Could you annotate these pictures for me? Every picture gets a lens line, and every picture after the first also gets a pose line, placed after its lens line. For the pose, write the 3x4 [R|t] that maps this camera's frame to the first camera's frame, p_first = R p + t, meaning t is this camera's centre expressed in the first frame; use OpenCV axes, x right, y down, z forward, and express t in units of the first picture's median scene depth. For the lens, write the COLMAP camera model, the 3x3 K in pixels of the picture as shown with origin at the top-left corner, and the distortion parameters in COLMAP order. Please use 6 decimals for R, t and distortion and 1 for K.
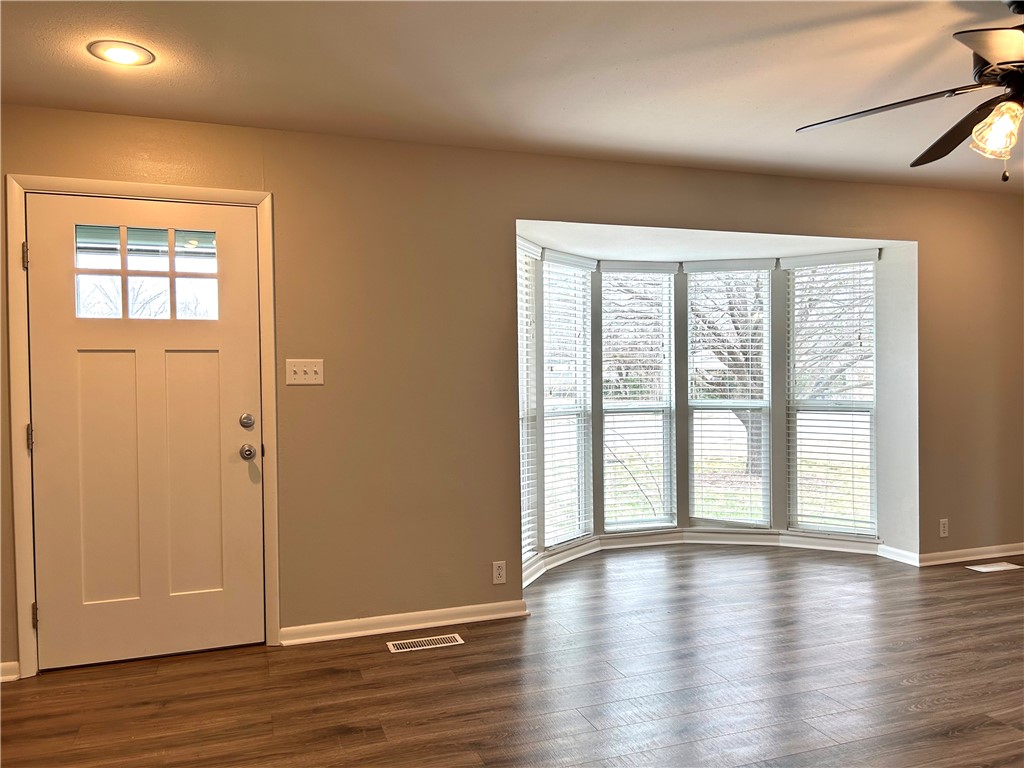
lens RADIAL K [[767.9, 0, 512.7], [0, 767.9, 393.9], [0, 0, 1]] dist [0.074050, -0.085277]
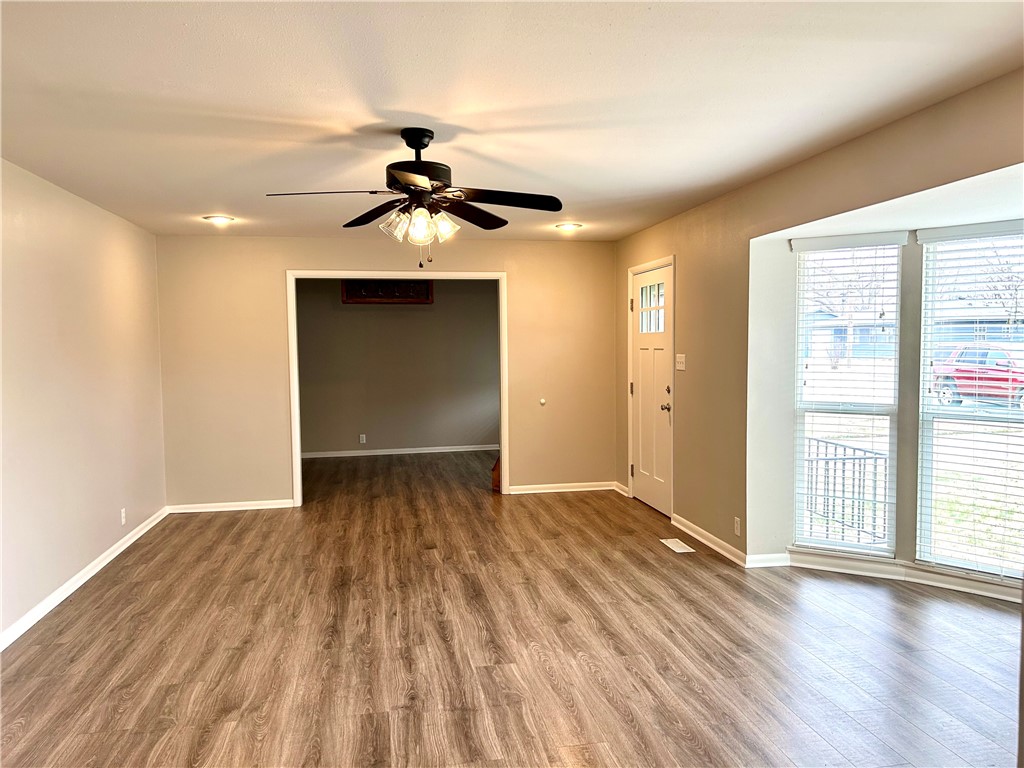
lens RADIAL K [[767.9, 0, 514.3], [0, 767.9, 385.6], [0, 0, 1]] dist [0.074050, -0.085277]
pose [[-0.168865, 0.066143, -0.983417, 1.388238], [-0.012769, 0.997515, 0.069284, -0.086608], [0.985556, 0.024257, -0.167601, 0.930759]]
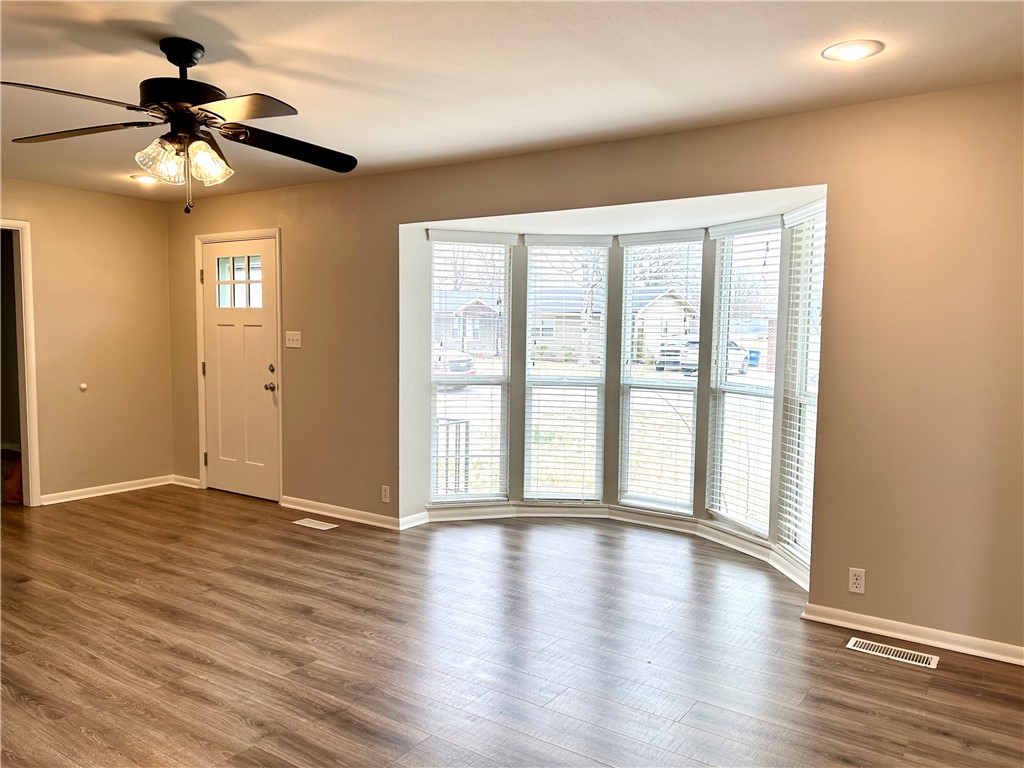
lens RADIAL K [[767.9, 0, 519.9], [0, 767.9, 387.7], [0, 0, 1]] dist [0.074050, -0.085277]
pose [[0.581120, 0.079103, -0.809964, 1.295997], [-0.040672, 0.996844, 0.068173, -0.056637], [0.812801, -0.006674, 0.582503, 0.455095]]
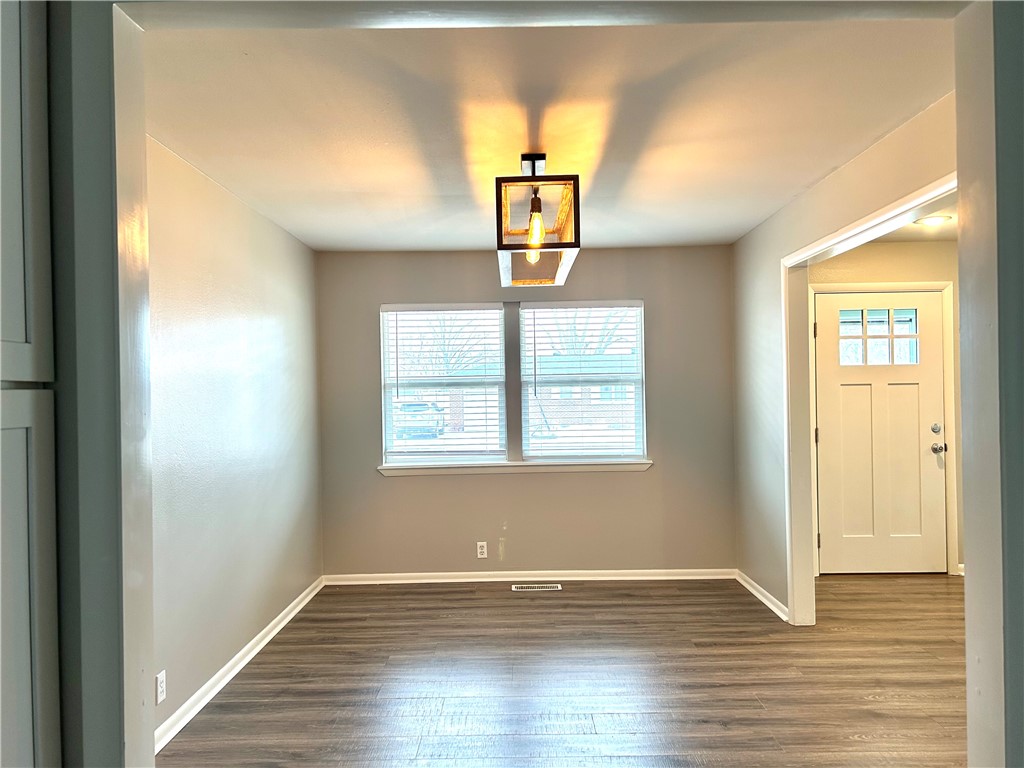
lens RADIAL K [[767.9, 0, 518.8], [0, 767.9, 389.2], [0, 0, 1]] dist [0.074050, -0.085277]
pose [[0.943178, -0.003064, -0.332274, -0.603190], [-0.005435, 0.999681, -0.024645, -0.000205], [0.332244, 0.025050, 0.942861, -0.745022]]
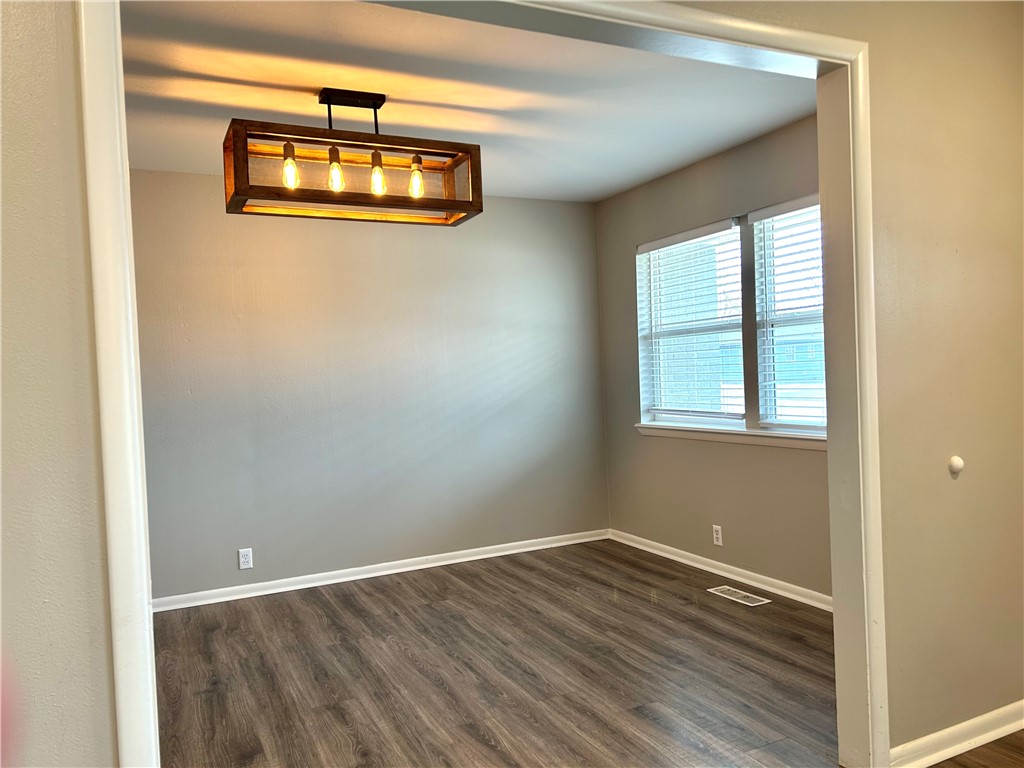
lens RADIAL K [[767.9, 0, 517.9], [0, 767.9, 393.1], [0, 0, 1]] dist [0.074050, -0.085277]
pose [[0.120601, 0.038607, -0.991950, -0.000257], [0.010727, 0.999134, 0.040191, 0.001100], [0.992643, -0.015488, 0.120082, 0.219010]]
